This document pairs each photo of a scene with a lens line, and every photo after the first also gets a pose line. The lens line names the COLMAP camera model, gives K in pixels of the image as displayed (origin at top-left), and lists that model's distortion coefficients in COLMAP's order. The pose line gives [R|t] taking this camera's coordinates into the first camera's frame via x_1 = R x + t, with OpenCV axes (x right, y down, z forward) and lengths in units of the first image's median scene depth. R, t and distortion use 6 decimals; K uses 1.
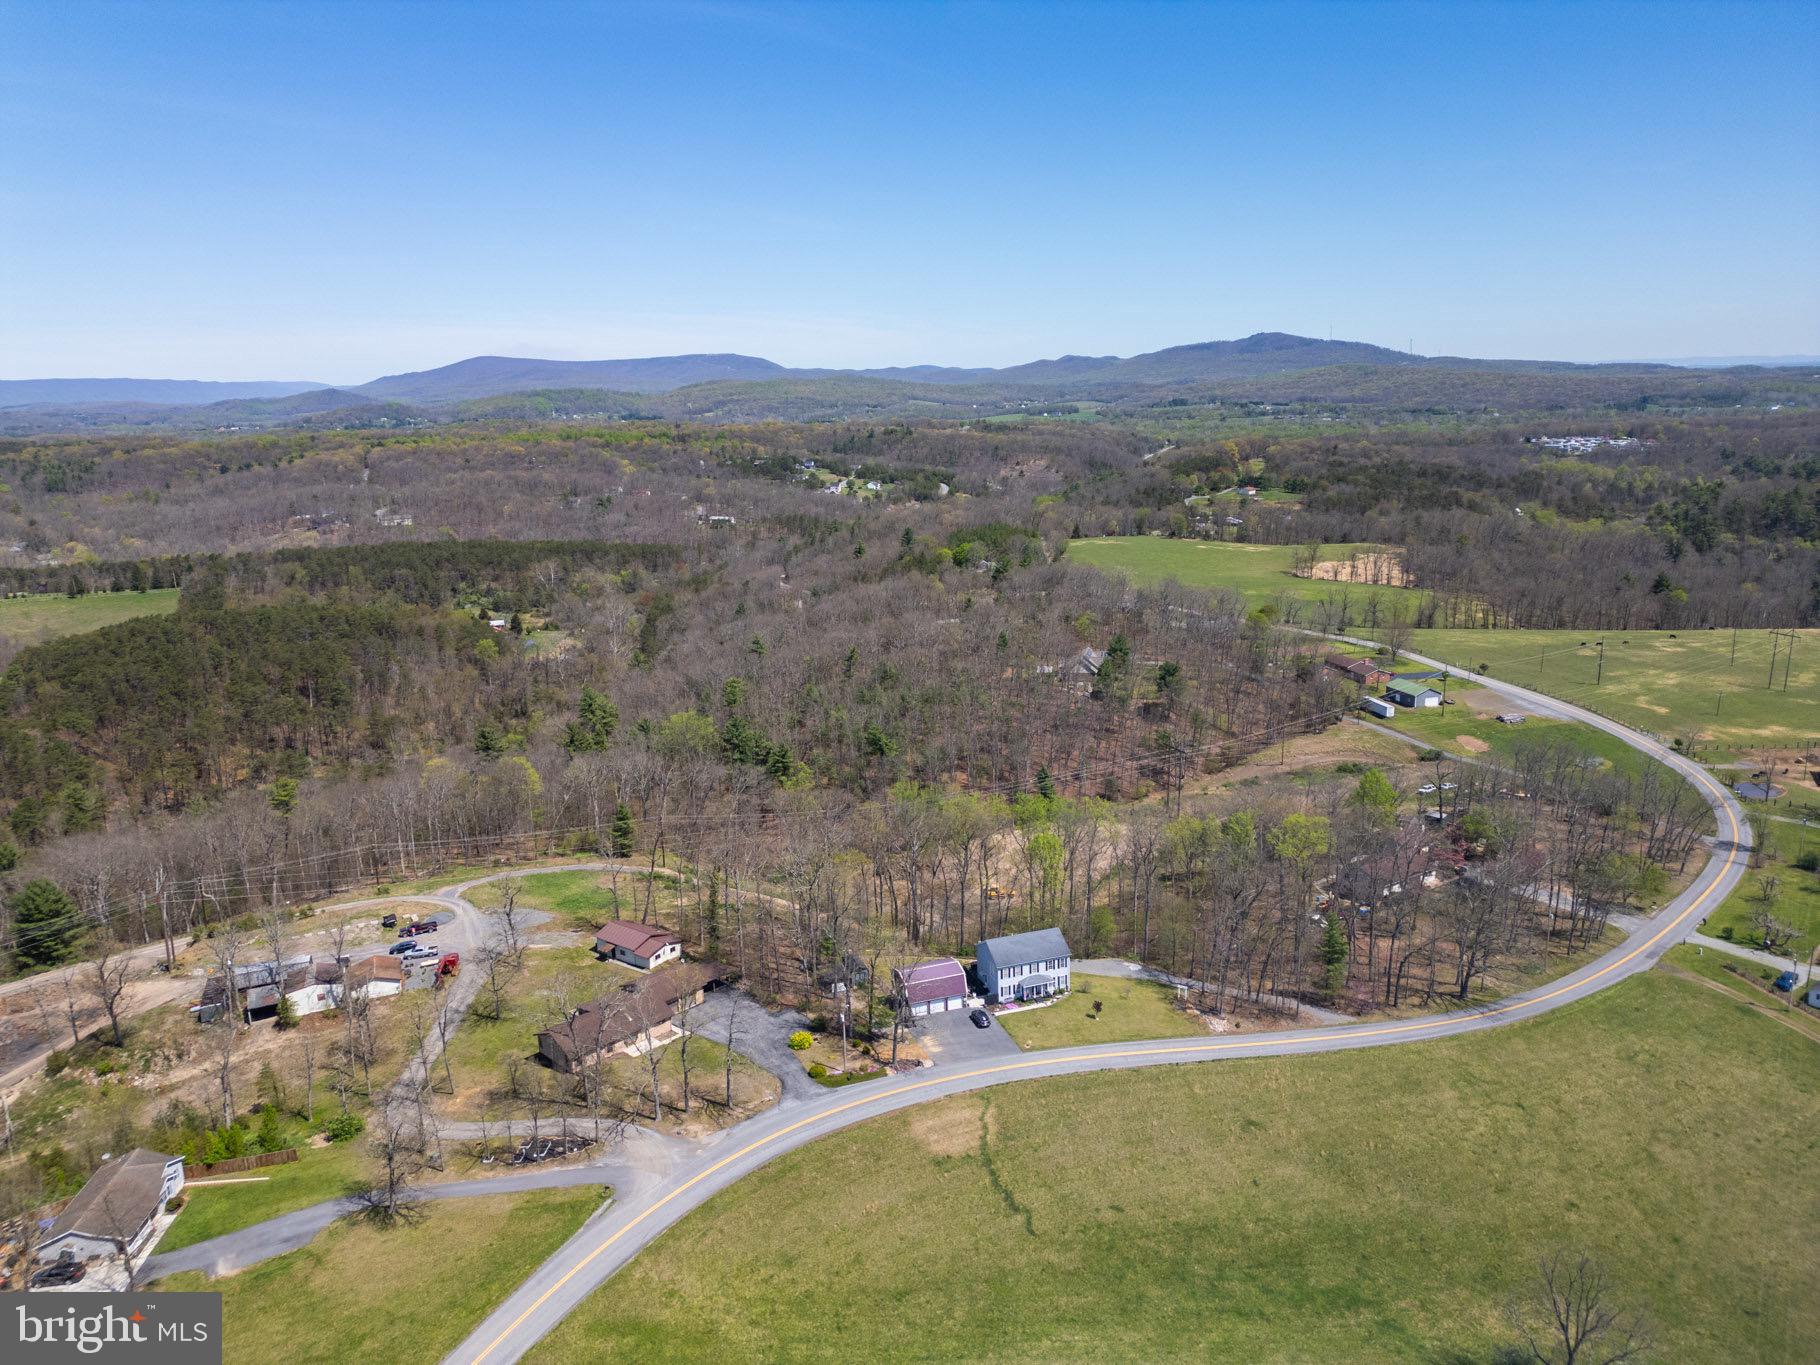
lens RADIAL K [[1263.9, 0, 912.5], [0, 1263.9, 694.3], [0, 0, 1]] dist [0.091529, -0.097172]
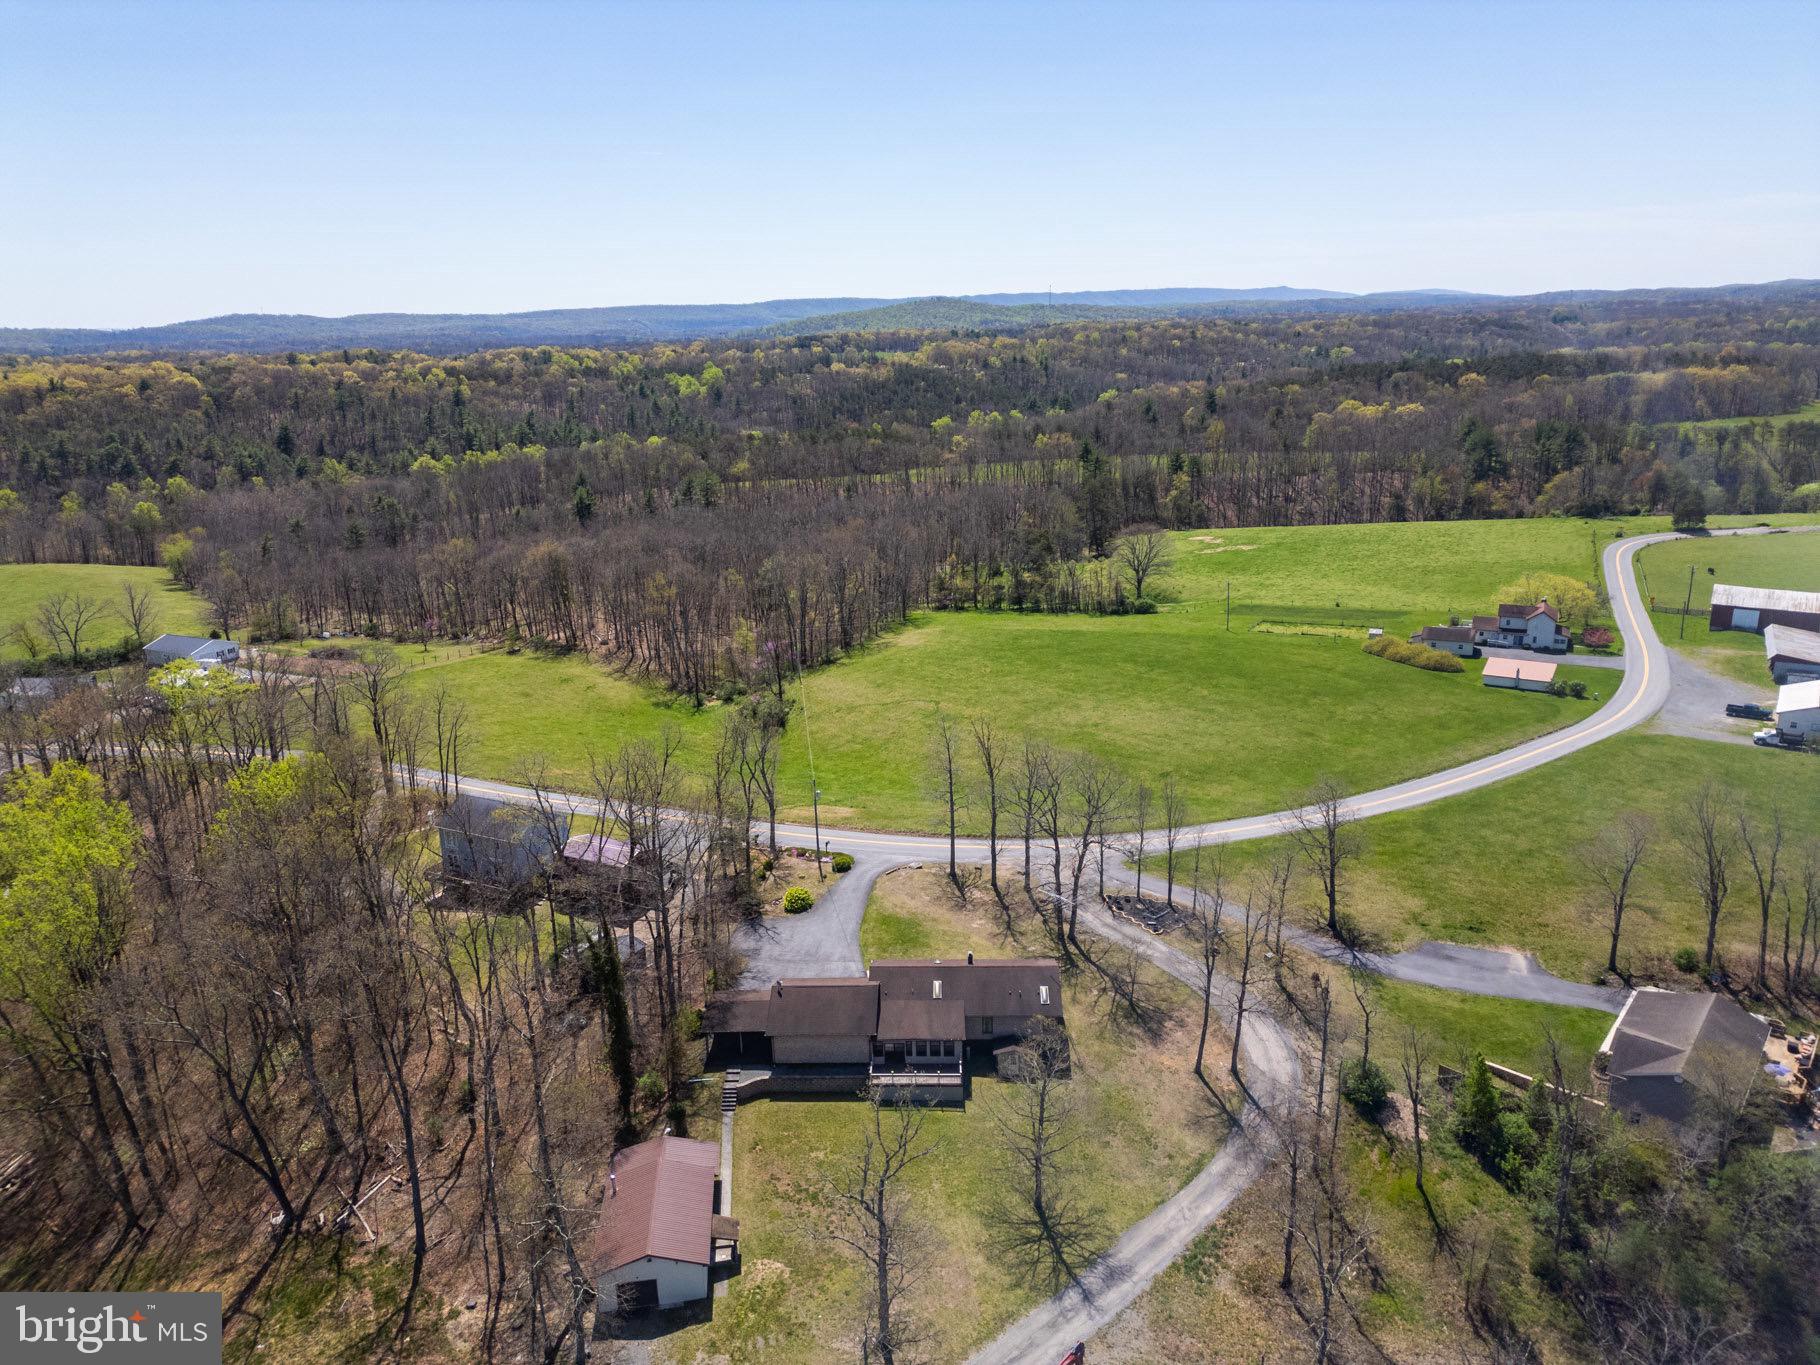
lens RADIAL K [[1263.9, 0, 912.5], [0, 1263.9, 694.3], [0, 0, 1]] dist [0.091529, -0.097172]
pose [[-0.683700, -0.172027, 0.709198, -0.325078], [0.205082, 0.887362, 0.412952, -0.068237], [-0.700354, 0.427779, -0.571410, 0.663254]]
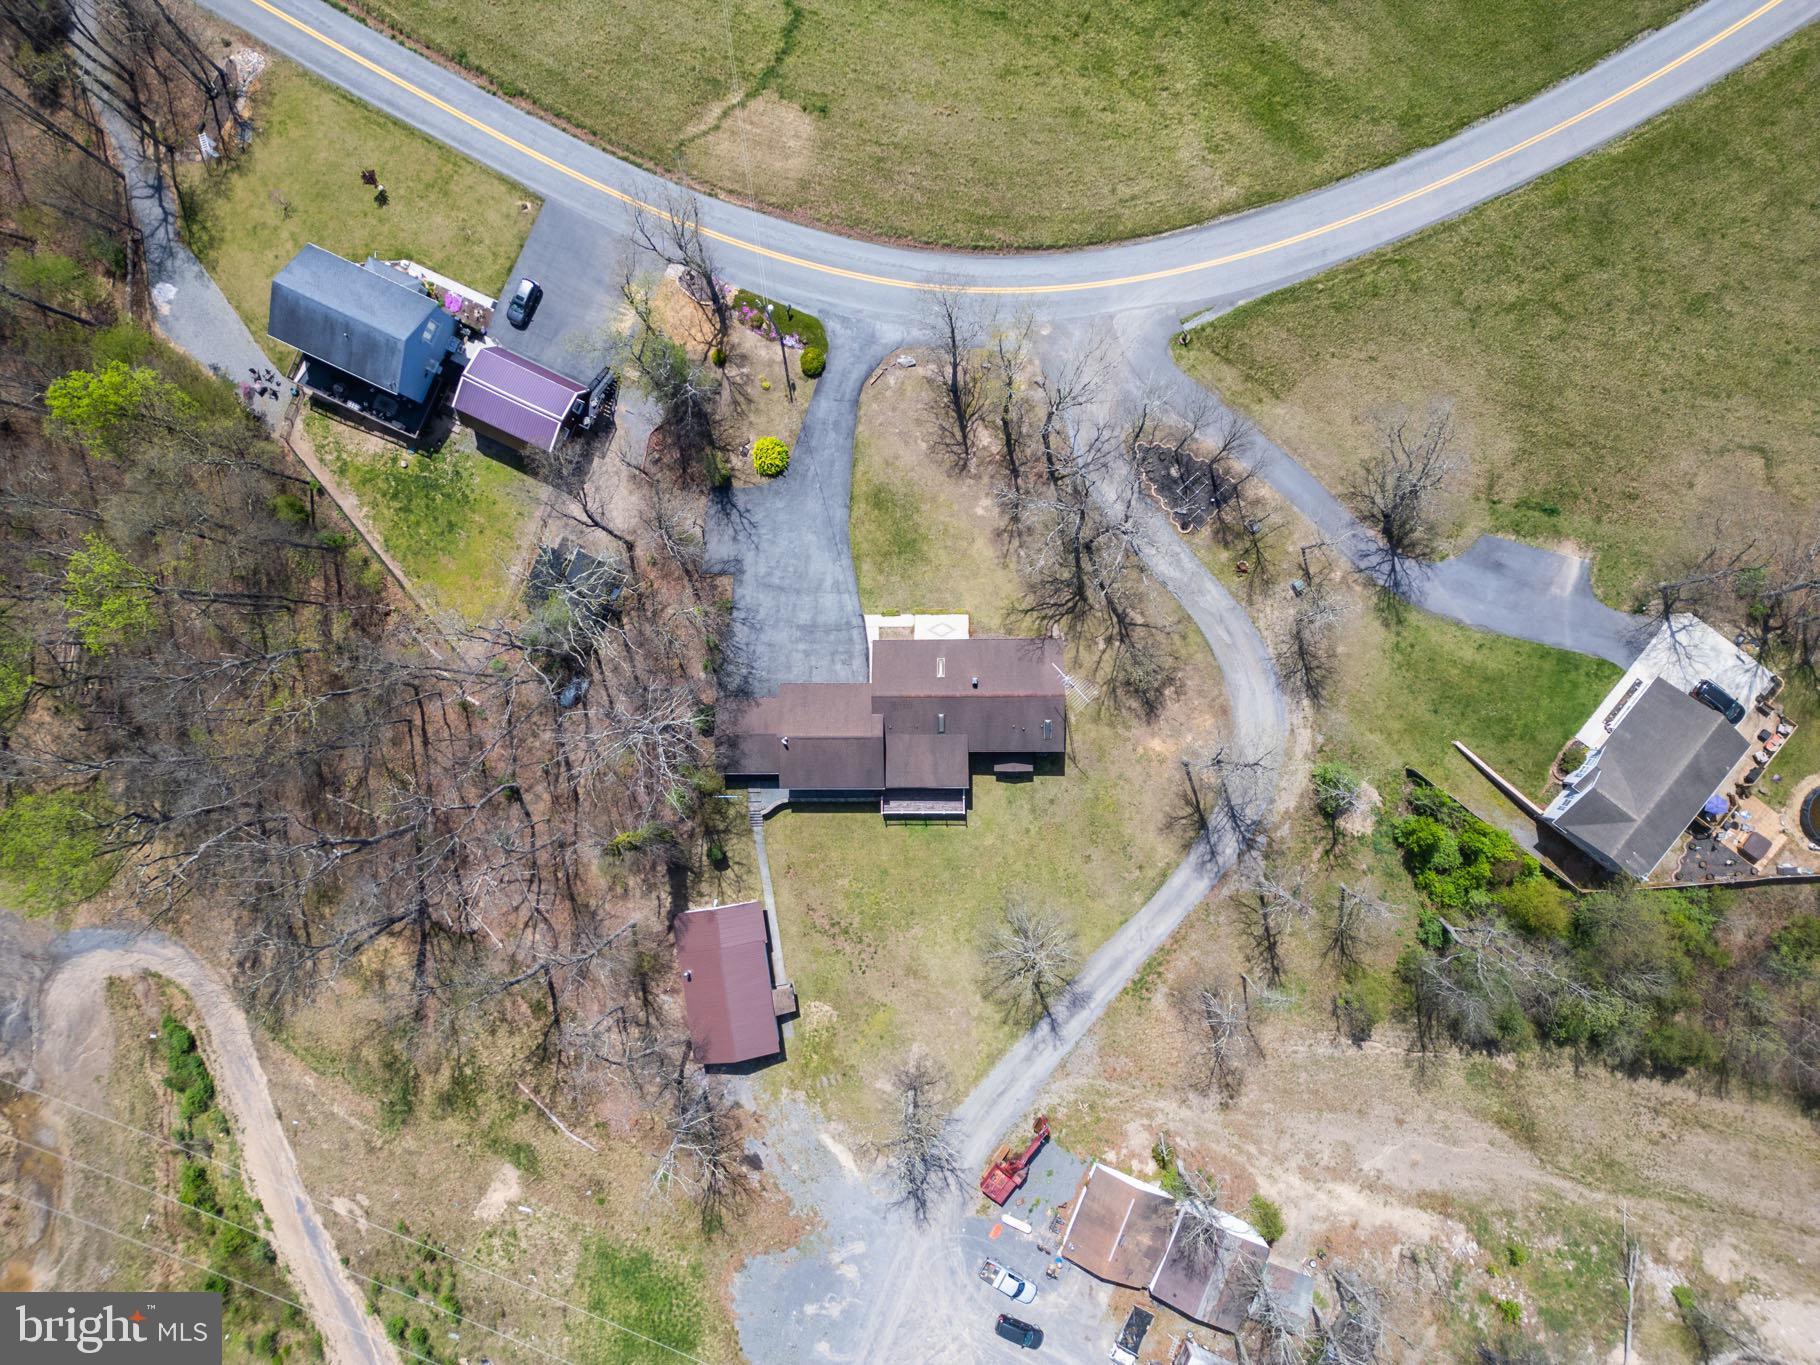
lens RADIAL K [[1263.9, 0, 912.5], [0, 1263.9, 694.3], [0, 0, 1]] dist [0.091529, -0.097172]
pose [[-0.711714, -0.700515, 0.052366, -0.127981], [0.215104, -0.146364, 0.965561, -0.173249], [-0.668726, 0.698467, 0.254853, 0.433470]]
